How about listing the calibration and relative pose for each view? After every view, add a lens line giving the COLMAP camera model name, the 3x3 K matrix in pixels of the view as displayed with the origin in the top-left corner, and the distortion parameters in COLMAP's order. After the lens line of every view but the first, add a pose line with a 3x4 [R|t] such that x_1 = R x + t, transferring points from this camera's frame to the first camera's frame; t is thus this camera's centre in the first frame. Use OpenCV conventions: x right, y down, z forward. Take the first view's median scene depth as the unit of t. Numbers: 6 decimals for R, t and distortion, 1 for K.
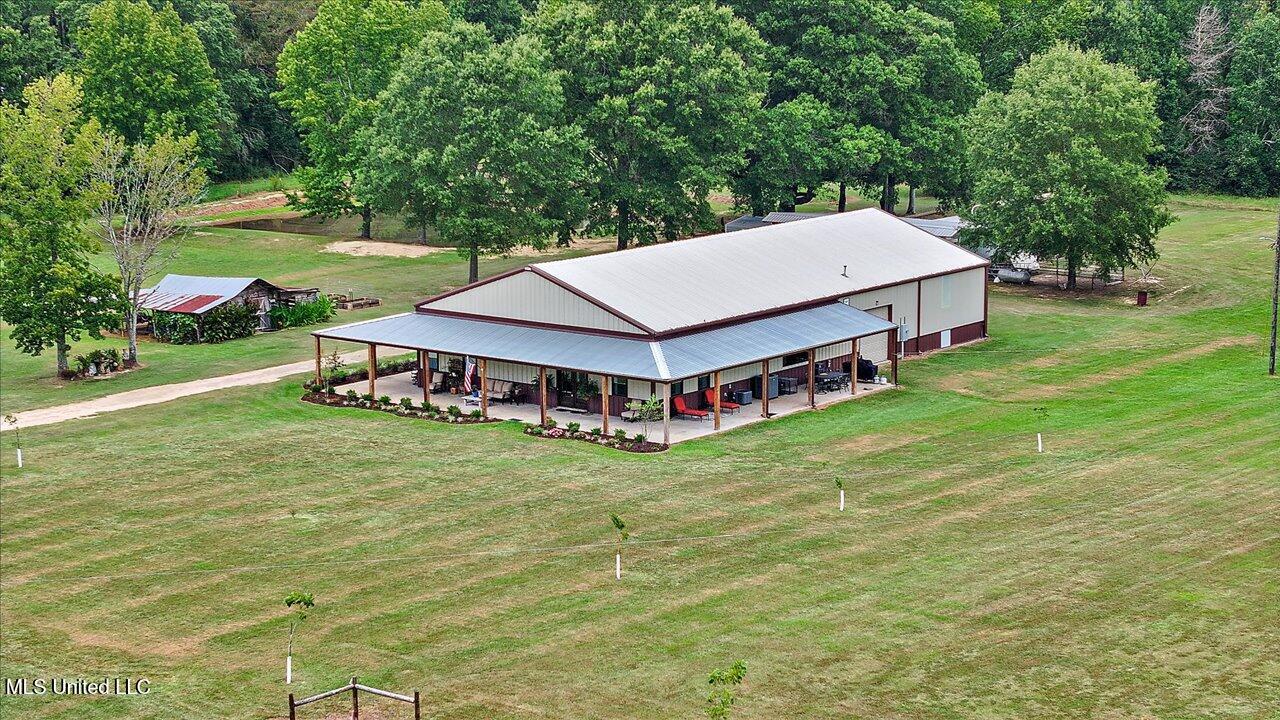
lens RADIAL K [[2553.0, 0, 640.0], [0, 2553.0, 360.0], [0, 0, 1]] dist [-0.211851, 0.844466]
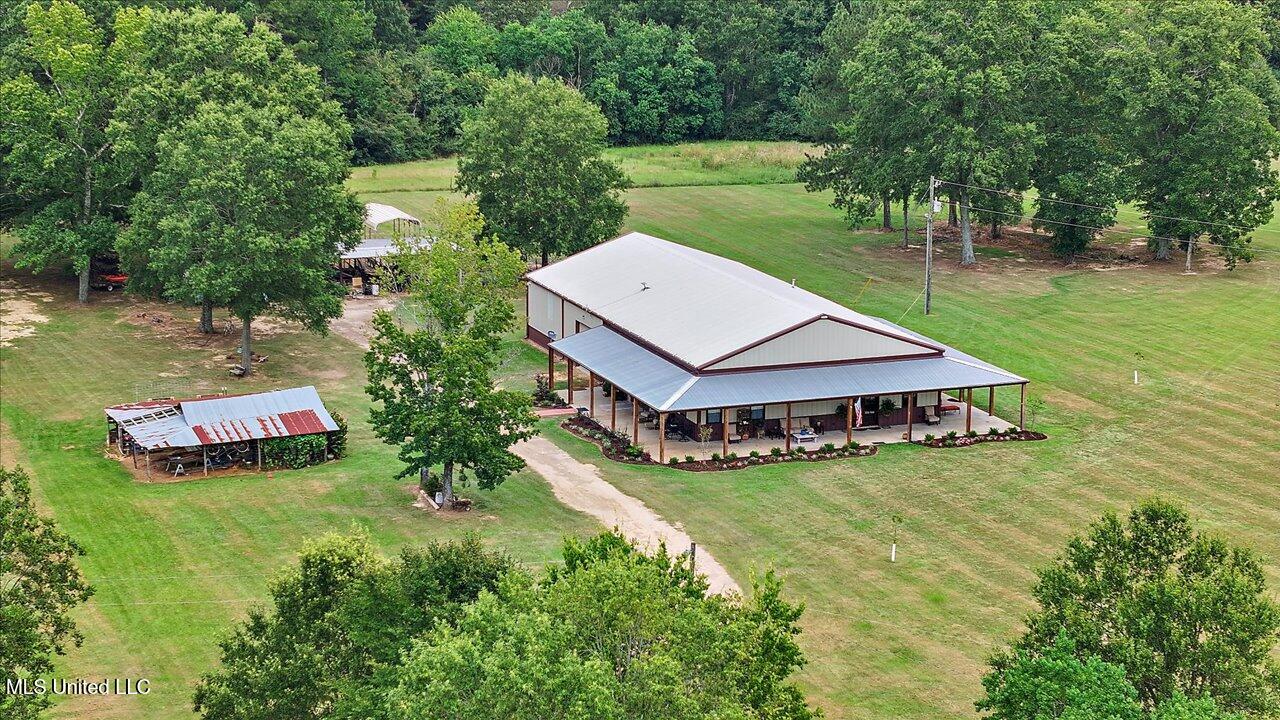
lens RADIAL K [[2553.0, 0, 640.0], [0, 2553.0, 360.0], [0, 0, 1]] dist [-0.211851, 0.844466]
pose [[0.510699, -0.170180, 0.842749, -0.995474], [0.136682, 0.983819, 0.115839, -0.151274], [-0.848825, 0.056030, 0.525696, 0.426962]]
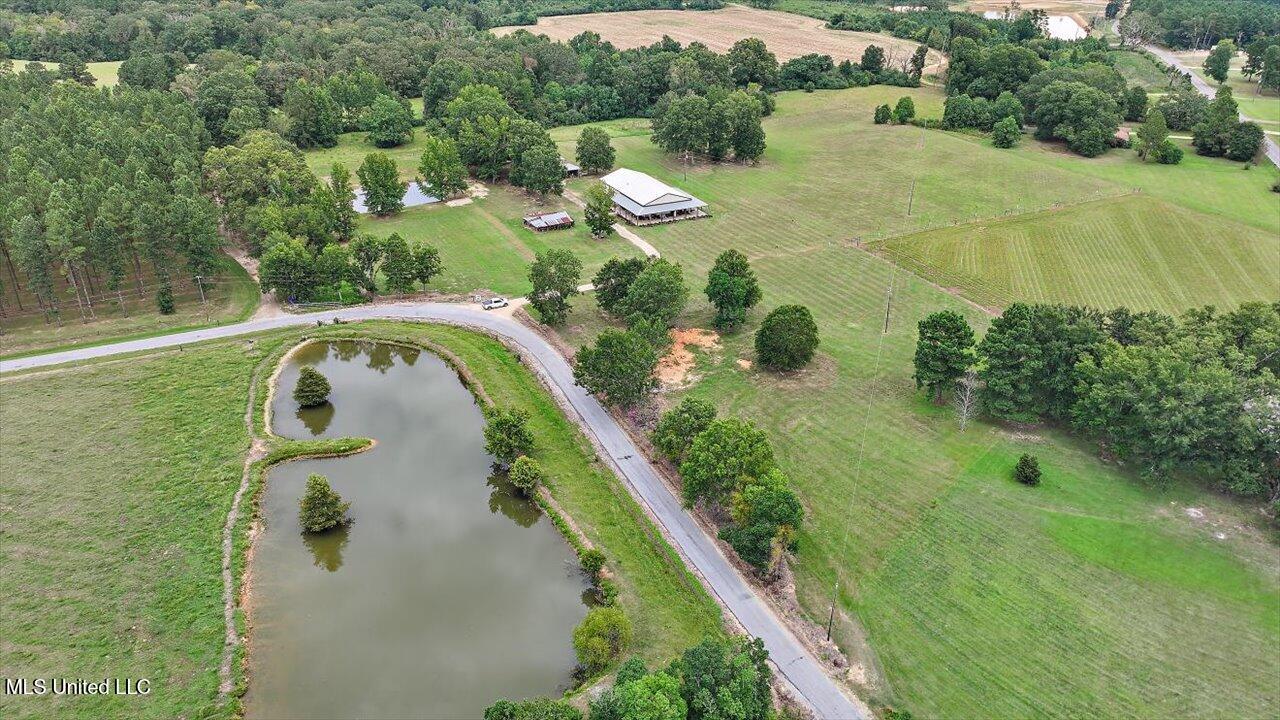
lens RADIAL K [[898.2, 0, 644.1], [0, 898.2, 357.8], [0, 0, 1]] dist [0.000241, 0.013431]
pose [[0.424441, -0.396072, 0.814234, -1.733322], [0.148638, 0.917532, 0.368838, -0.419838], [-0.893172, -0.035524, 0.448310, 0.116143]]
